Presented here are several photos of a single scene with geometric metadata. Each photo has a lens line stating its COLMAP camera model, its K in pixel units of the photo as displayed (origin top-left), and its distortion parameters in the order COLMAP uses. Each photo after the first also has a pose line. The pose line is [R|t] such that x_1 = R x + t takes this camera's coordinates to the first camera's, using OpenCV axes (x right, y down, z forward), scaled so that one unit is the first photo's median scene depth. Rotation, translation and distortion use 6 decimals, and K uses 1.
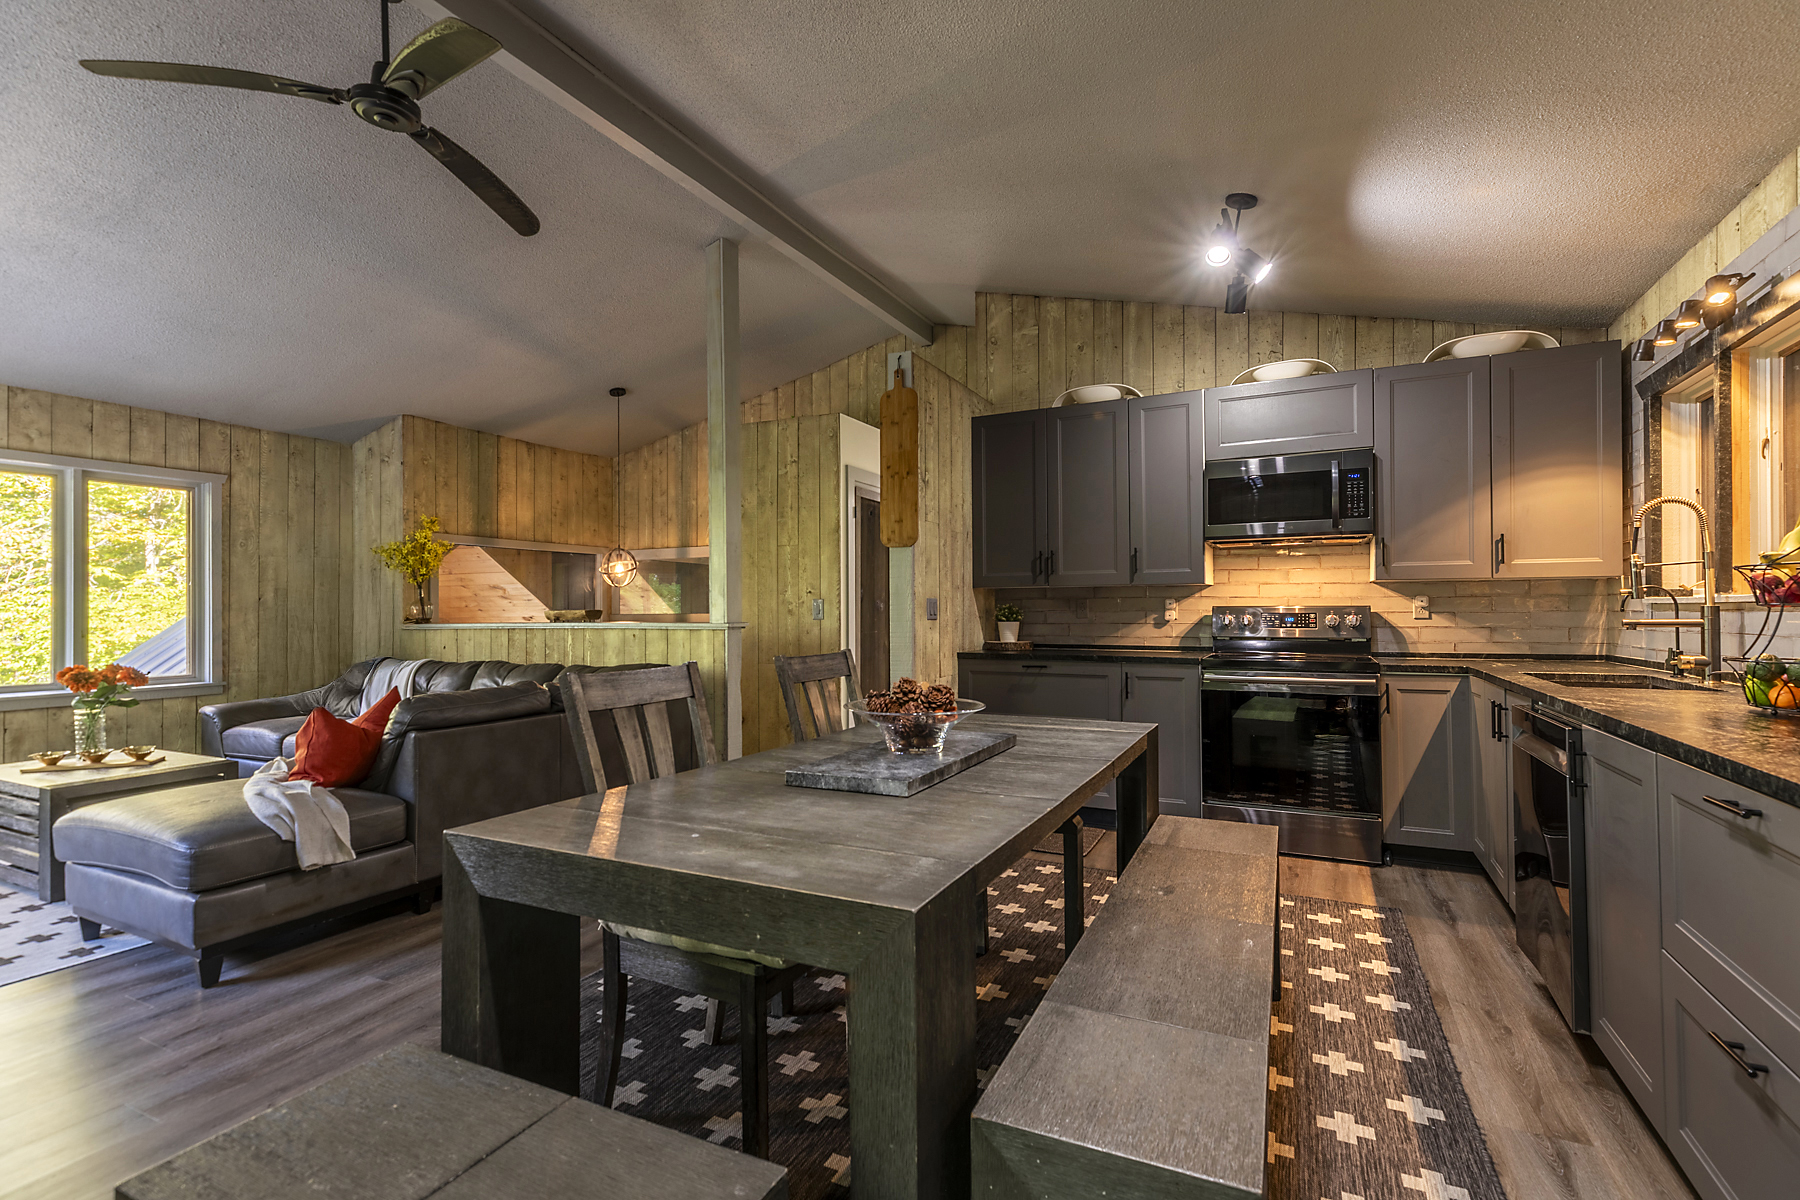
lens RADIAL K [[815.6, 0, 908.9], [0, 815.6, 601.2], [0, 0, 1]] dist [0.008920, -0.001781]
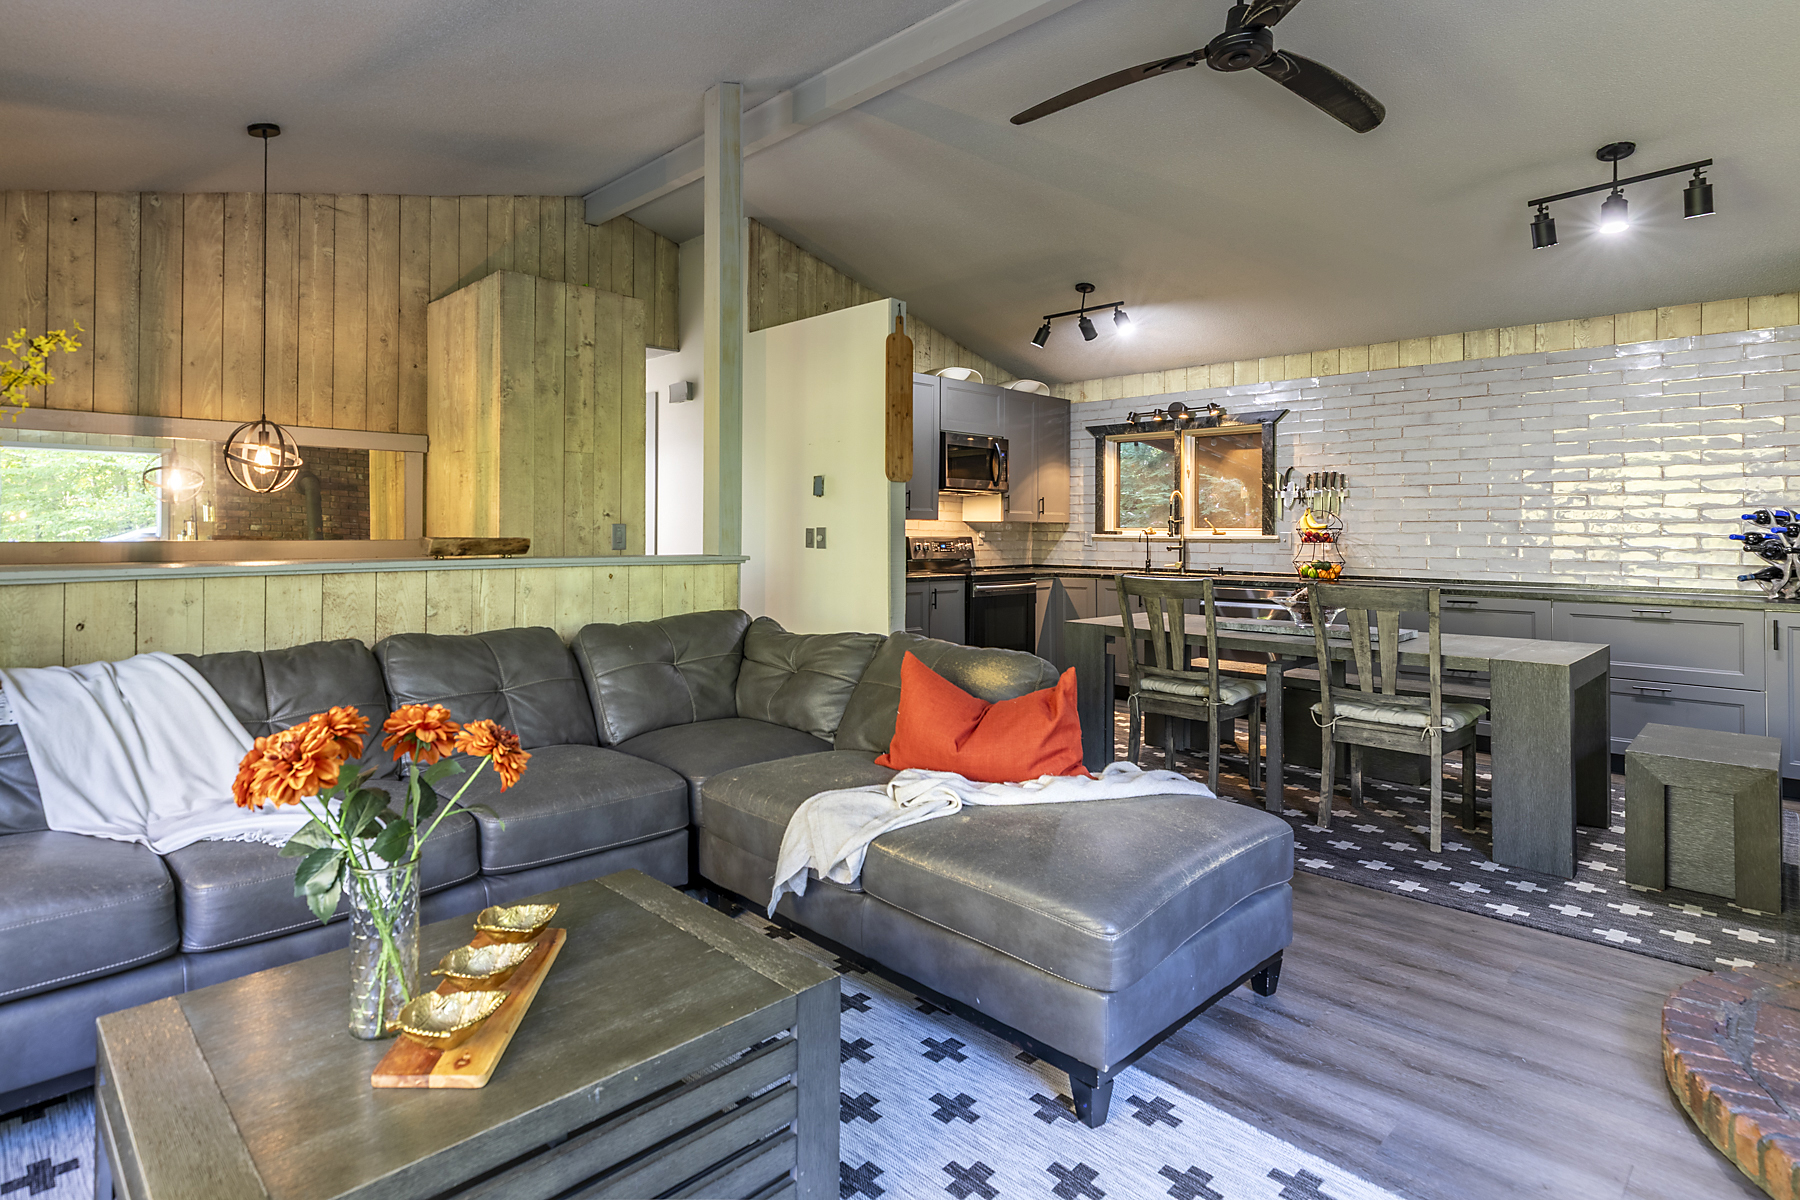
lens RADIAL K [[939.2, 0, 769.2], [0, 939.2, 516.6], [0, 0, 1]] dist [0.010191, -0.000951]
pose [[0.377603, 0.022129, 0.925703, -1.197846], [-0.018749, 0.999692, -0.016250, 0.003101], [-0.925778, -0.011220, 0.377902, 0.680052]]
